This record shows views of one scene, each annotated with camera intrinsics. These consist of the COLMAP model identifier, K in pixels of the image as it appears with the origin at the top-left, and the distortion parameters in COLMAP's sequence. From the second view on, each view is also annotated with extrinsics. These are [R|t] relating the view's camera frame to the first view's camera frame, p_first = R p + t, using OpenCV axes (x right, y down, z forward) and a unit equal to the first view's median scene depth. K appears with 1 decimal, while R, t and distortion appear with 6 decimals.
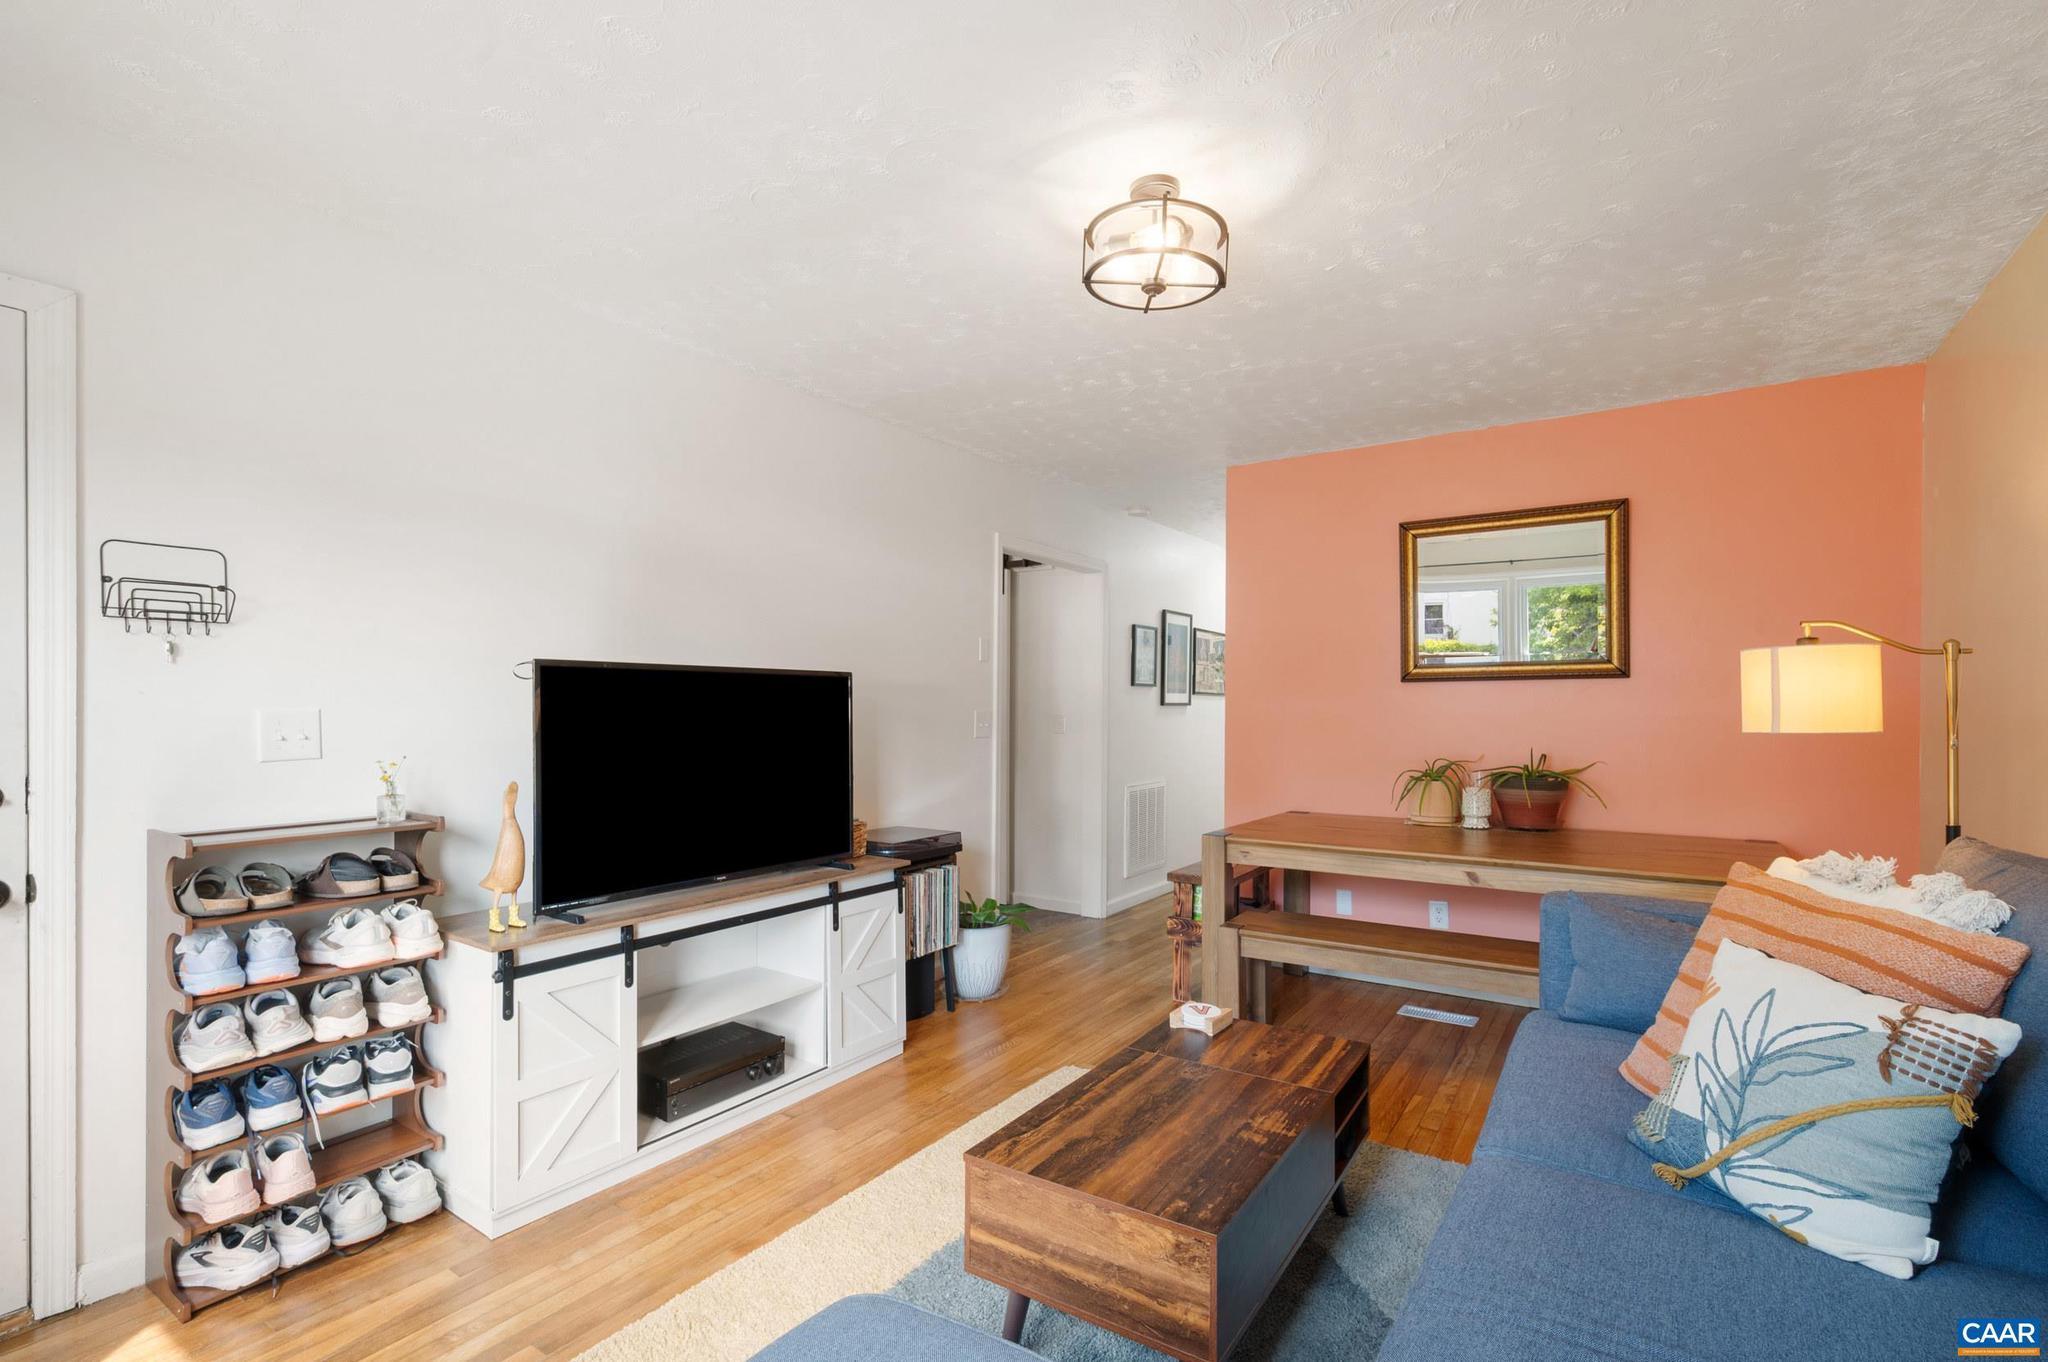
lens RADIAL K [[937.3, 0, 1025.8], [0, 937.3, 706.7], [0, 0, 1]] dist [-0.001942, -0.000061]
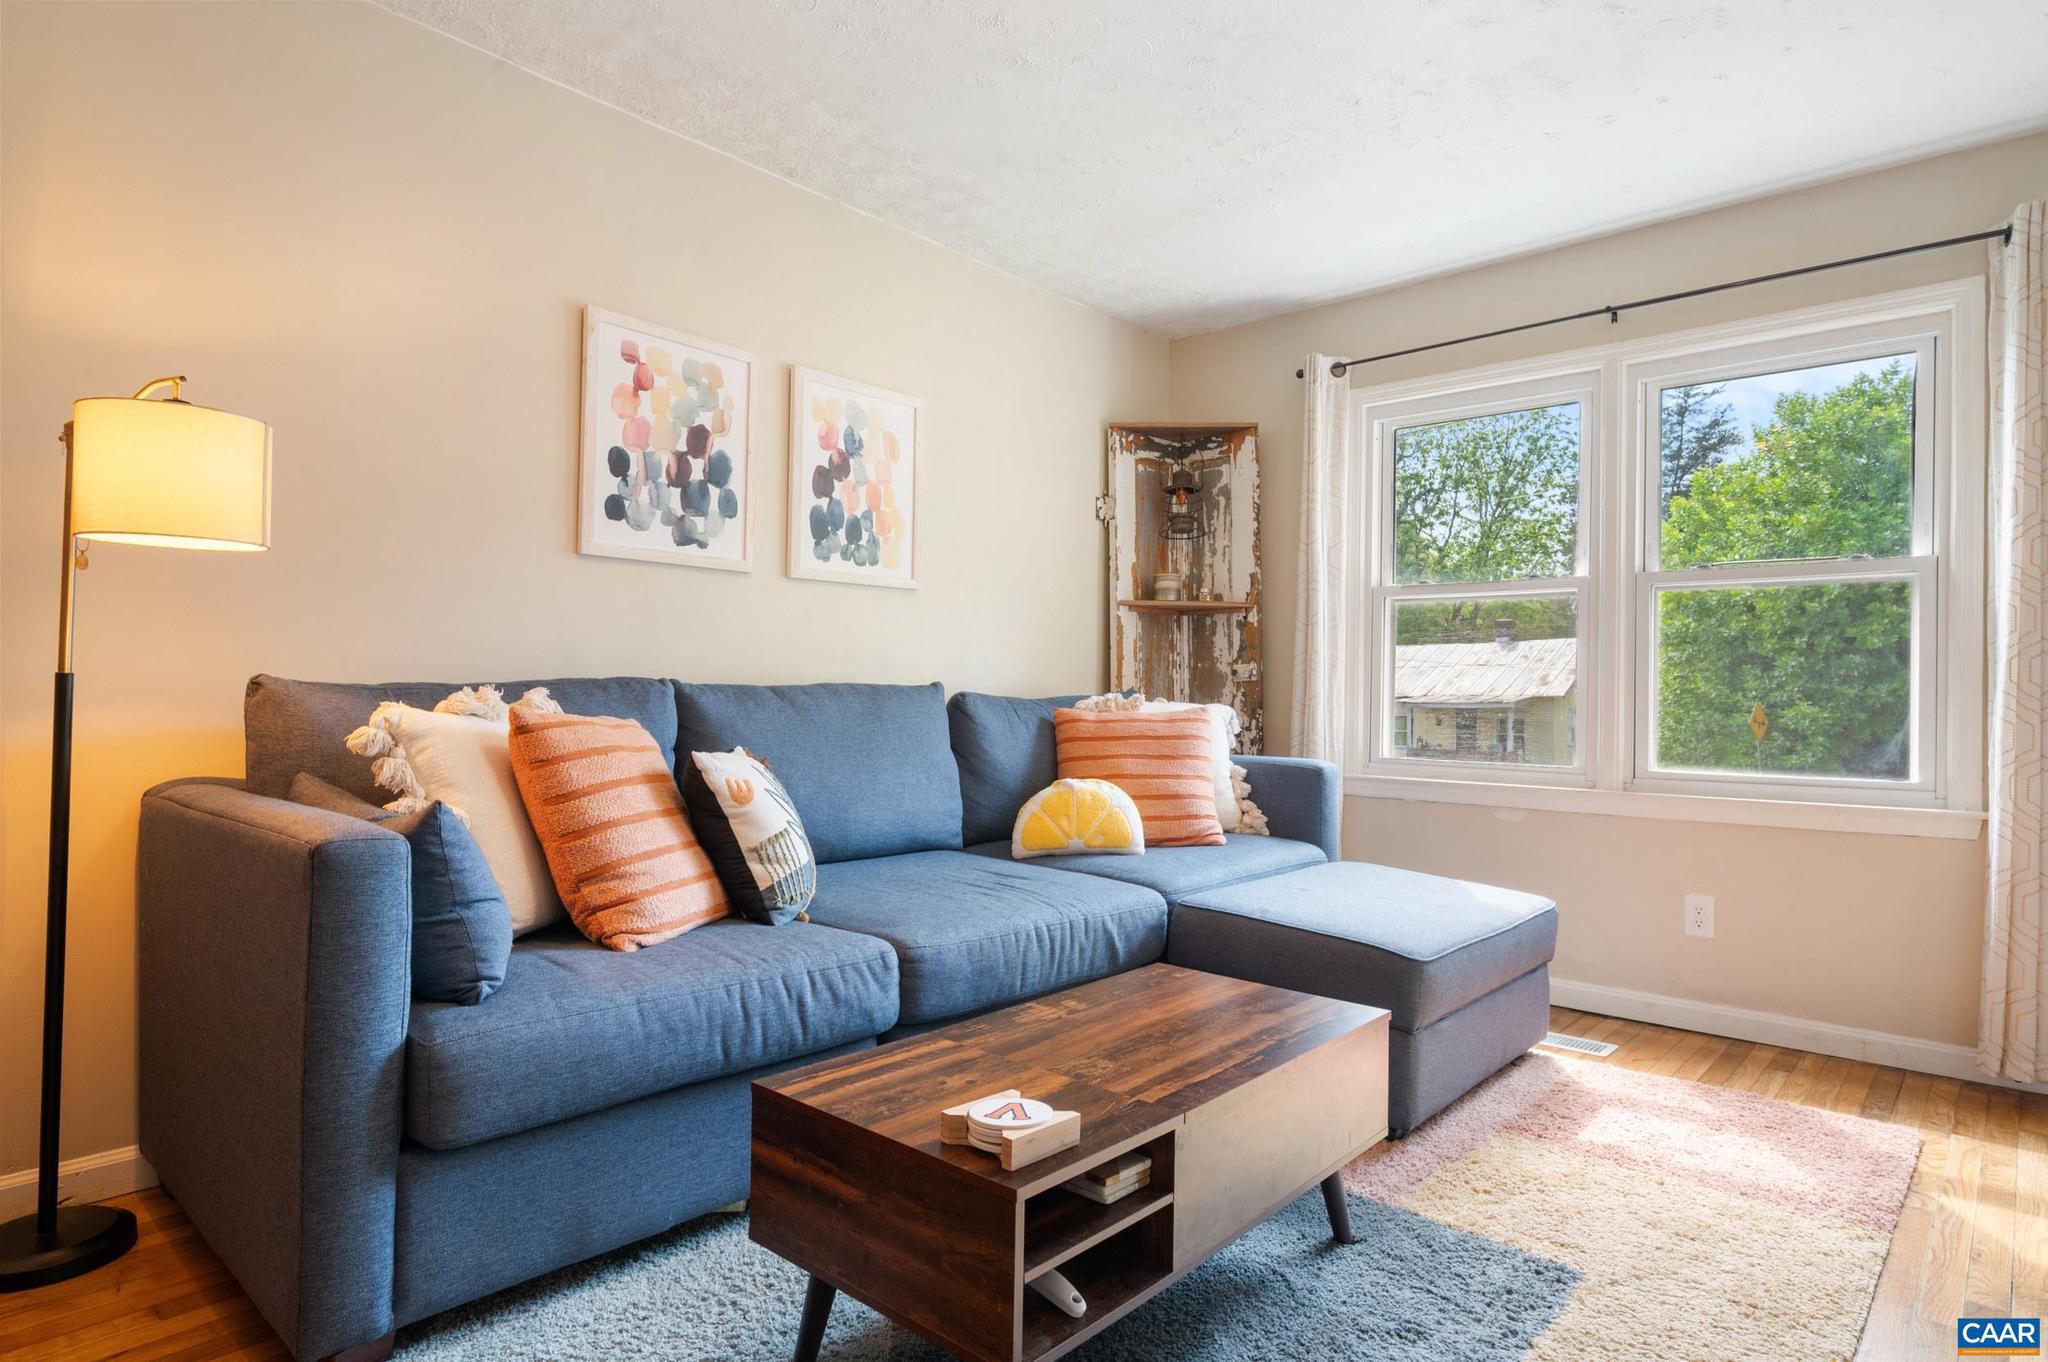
lens RADIAL K [[1128.7, 0, 1024.0], [0, 1128.7, 681.0], [0, 0, 1]] dist [-0.001734, -0.001139]
pose [[-0.989824, -0.016183, 0.141371, 0.113070], [-0.017685, 0.999800, -0.009380, 0.122937], [-0.141191, -0.011785, -0.989912, 1.697848]]
